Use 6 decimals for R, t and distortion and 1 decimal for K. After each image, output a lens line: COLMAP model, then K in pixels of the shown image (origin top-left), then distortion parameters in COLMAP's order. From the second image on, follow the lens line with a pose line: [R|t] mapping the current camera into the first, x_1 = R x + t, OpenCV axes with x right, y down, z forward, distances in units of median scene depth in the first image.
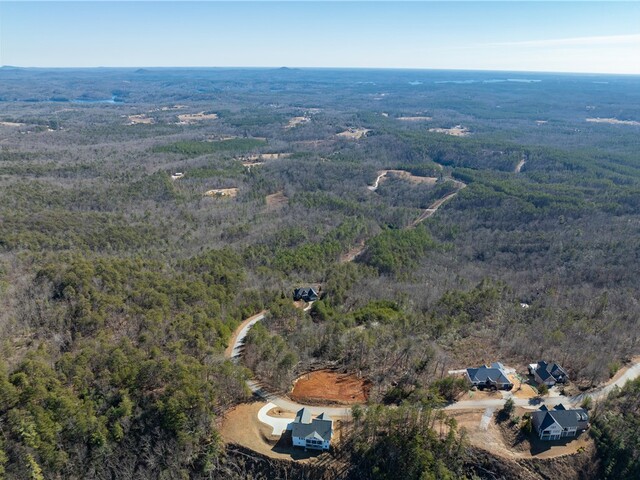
lens RADIAL K [[457.6, 0, 320.0], [0, 457.6, 240.0], [0, 0, 1]] dist [-0.038620, 0.003062]
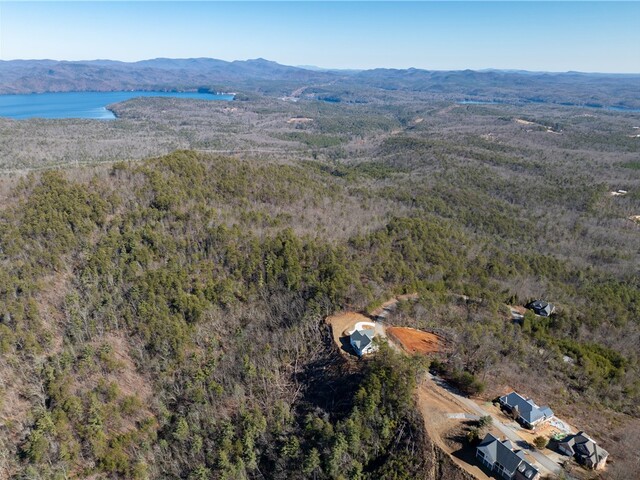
lens RADIAL K [[450.8, 0, 320.0], [0, 450.8, 240.0], [0, 0, 1]] dist [-0.040975, 0.008604]
pose [[0.479399, 0.310169, -0.820958, 0.957018], [-0.314493, 0.934050, 0.169248, -0.068667], [0.819311, 0.177049, 0.545328, 0.077639]]
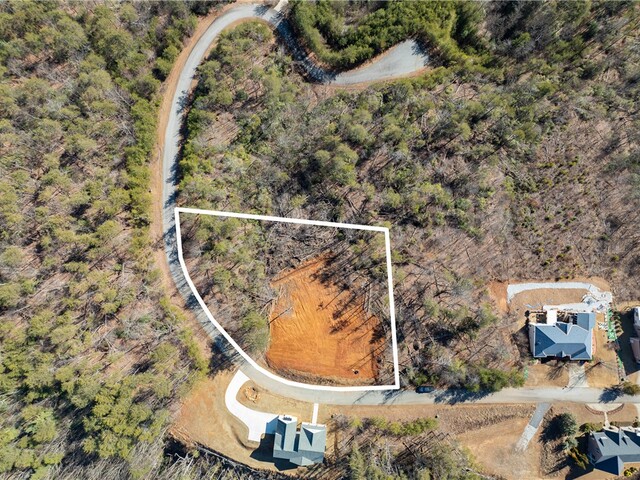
lens RADIAL K [[450.8, 0, 320.0], [0, 450.8, 240.0], [0, 0, 1]] dist [-0.040975, 0.008604]
pose [[0.999835, -0.011919, -0.013694, 0.033358], [0.016955, 0.343294, 0.939075, -0.415395], [-0.006492, -0.939152, 0.343440, 1.060746]]
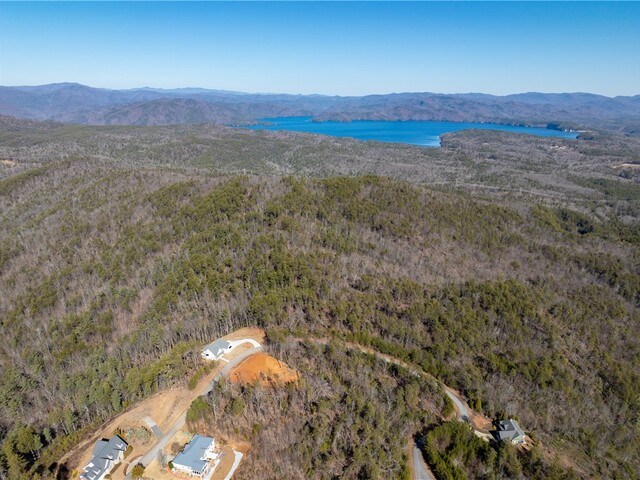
lens RADIAL K [[450.8, 0, 320.0], [0, 450.8, 240.0], [0, 0, 1]] dist [-0.040975, 0.008604]
pose [[-0.254246, 0.280747, -0.925495, 1.178000], [-0.354441, 0.863312, 0.359254, -0.561117], [0.899850, 0.419372, -0.119985, 1.336919]]
